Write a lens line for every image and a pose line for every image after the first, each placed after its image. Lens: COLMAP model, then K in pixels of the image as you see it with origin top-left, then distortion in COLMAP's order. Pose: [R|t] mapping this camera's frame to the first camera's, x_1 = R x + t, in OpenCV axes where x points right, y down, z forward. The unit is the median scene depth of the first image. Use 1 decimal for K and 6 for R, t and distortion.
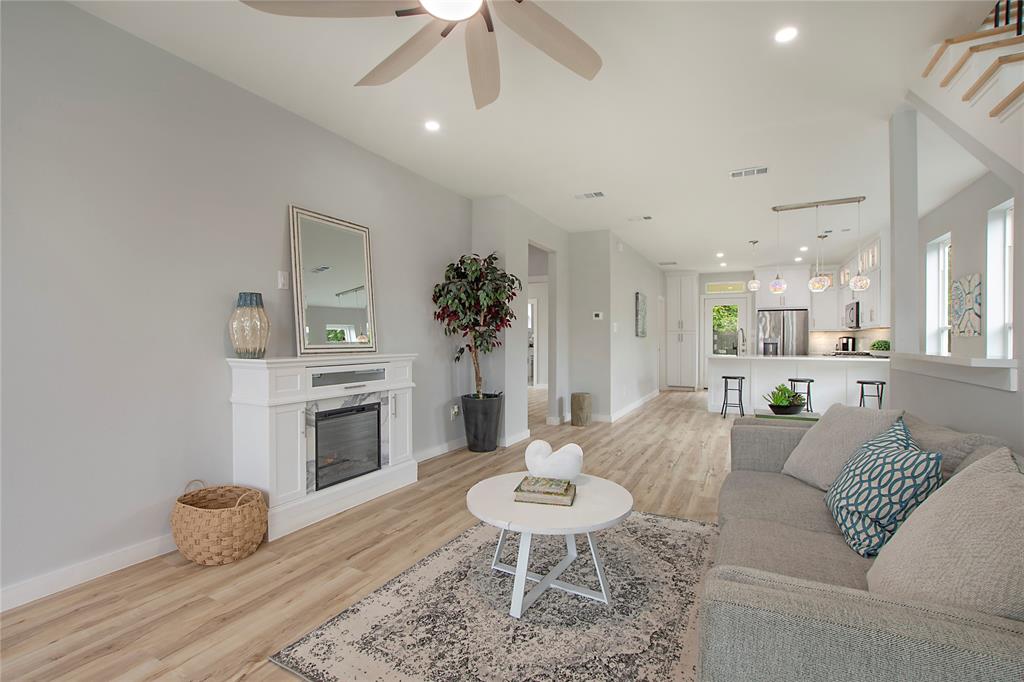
lens RADIAL K [[452.7, 0, 512.0], [0, 452.7, 341.0], [0, 0, 1]] dist [-0.029751, 0.000390]
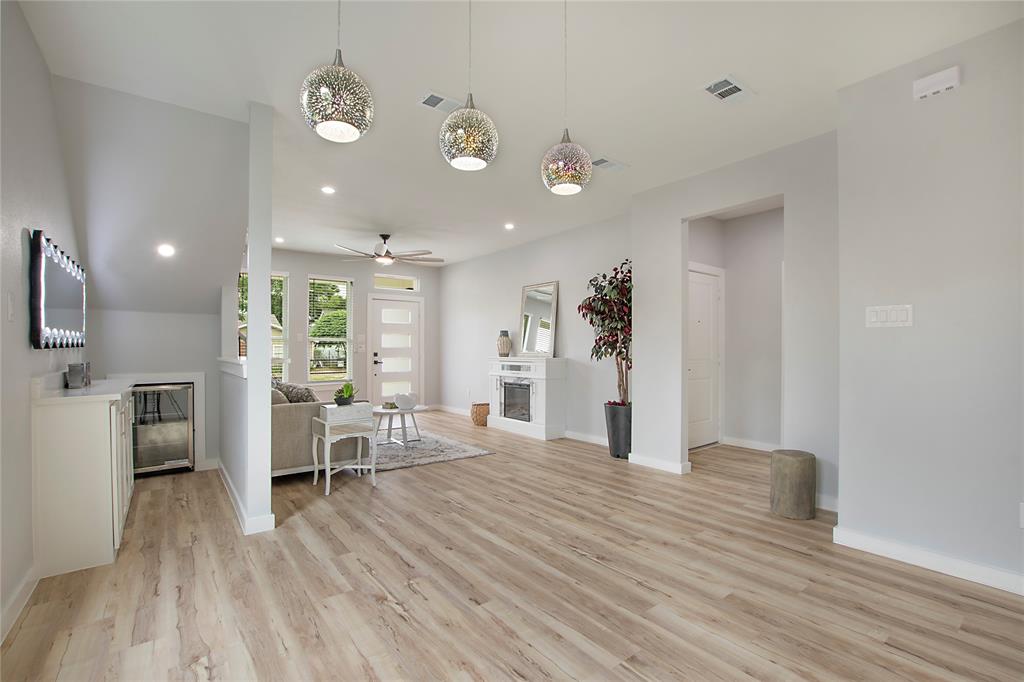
lens RADIAL K [[456.5, 0, 511.1], [0, 456.5, 350.7], [0, 0, 1]] dist [-0.036435, 0.007803]
pose [[-0.421878, 0.000978, -0.906652, 1.365158], [-0.002588, 0.999994, 0.002283, -0.000819], [0.906649, 0.003310, -0.421873, 1.685626]]
